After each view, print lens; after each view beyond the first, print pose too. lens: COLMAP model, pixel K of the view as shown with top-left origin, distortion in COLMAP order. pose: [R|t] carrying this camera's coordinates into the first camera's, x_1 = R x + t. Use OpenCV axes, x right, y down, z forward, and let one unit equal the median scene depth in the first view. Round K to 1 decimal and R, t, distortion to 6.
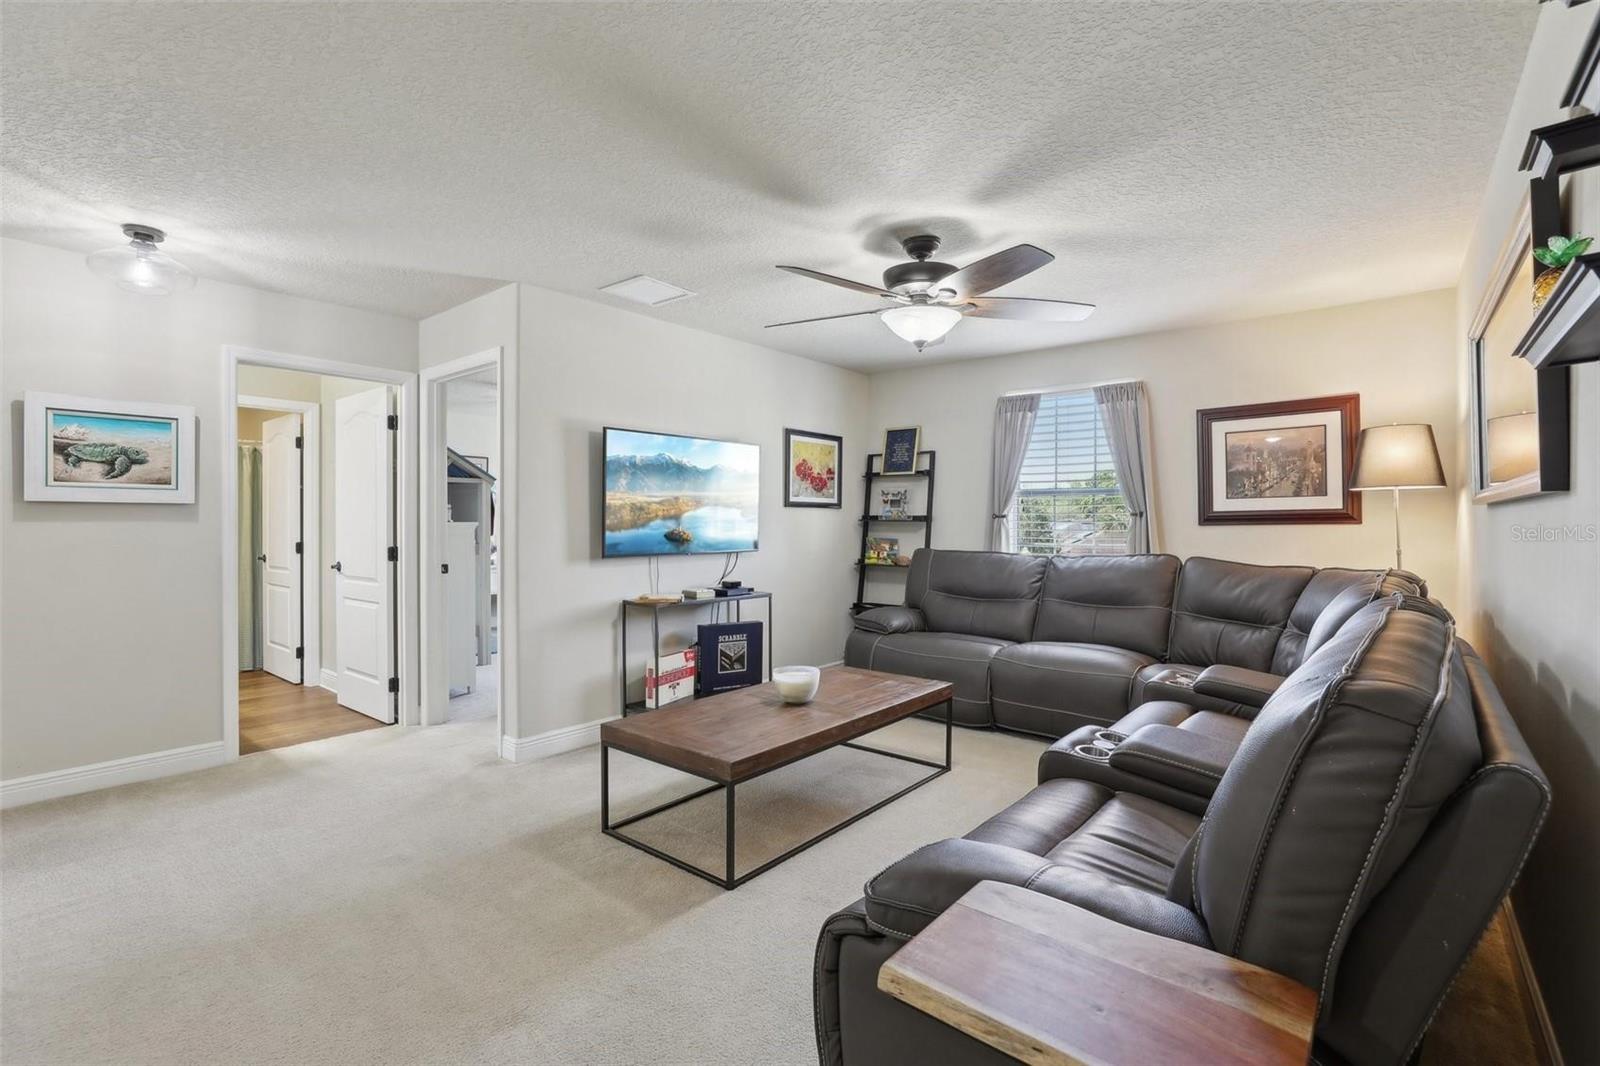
lens RADIAL K [[745.0, 0, 802.3], [0, 745.0, 516.9], [0, 0, 1]] dist [-0.002595, -0.000164]
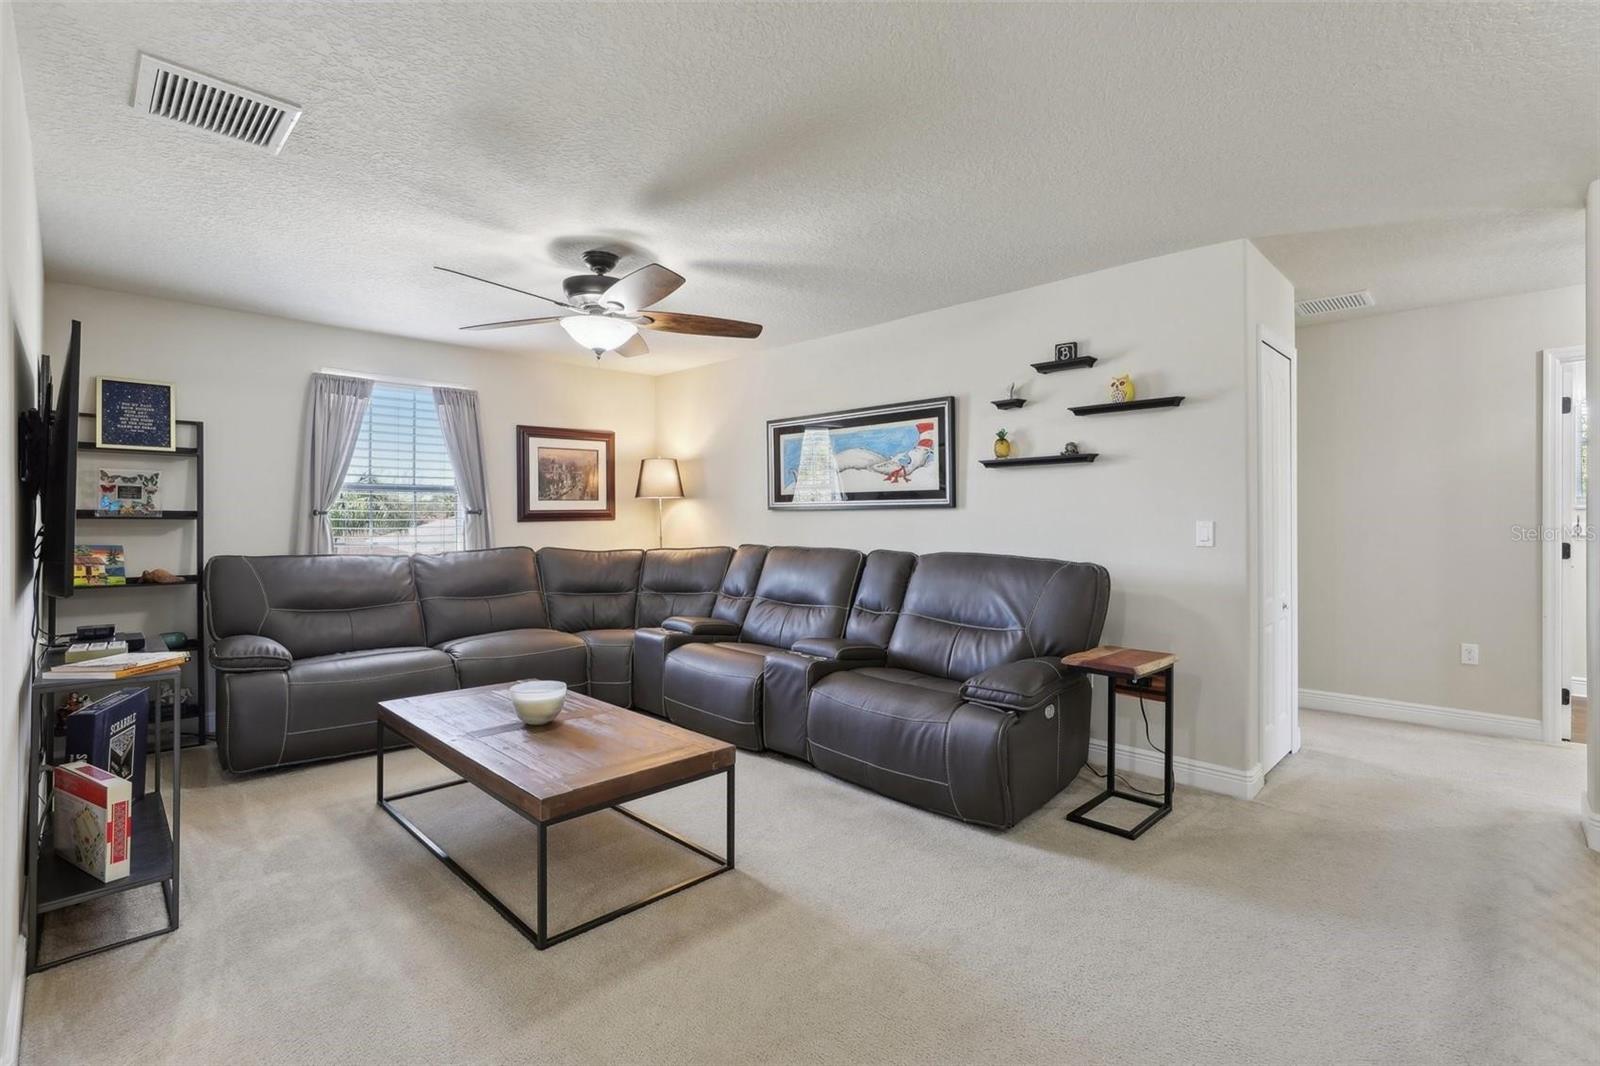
lens RADIAL K [[745.0, 0, 802.3], [0, 745.0, 516.9], [0, 0, 1]] dist [-0.002595, -0.000164]
pose [[0.103958, -0.000463, 0.994582, -0.562451], [-0.007142, 0.999974, 0.001212, -0.001260], [-0.994556, -0.007229, 0.103952, 0.391316]]
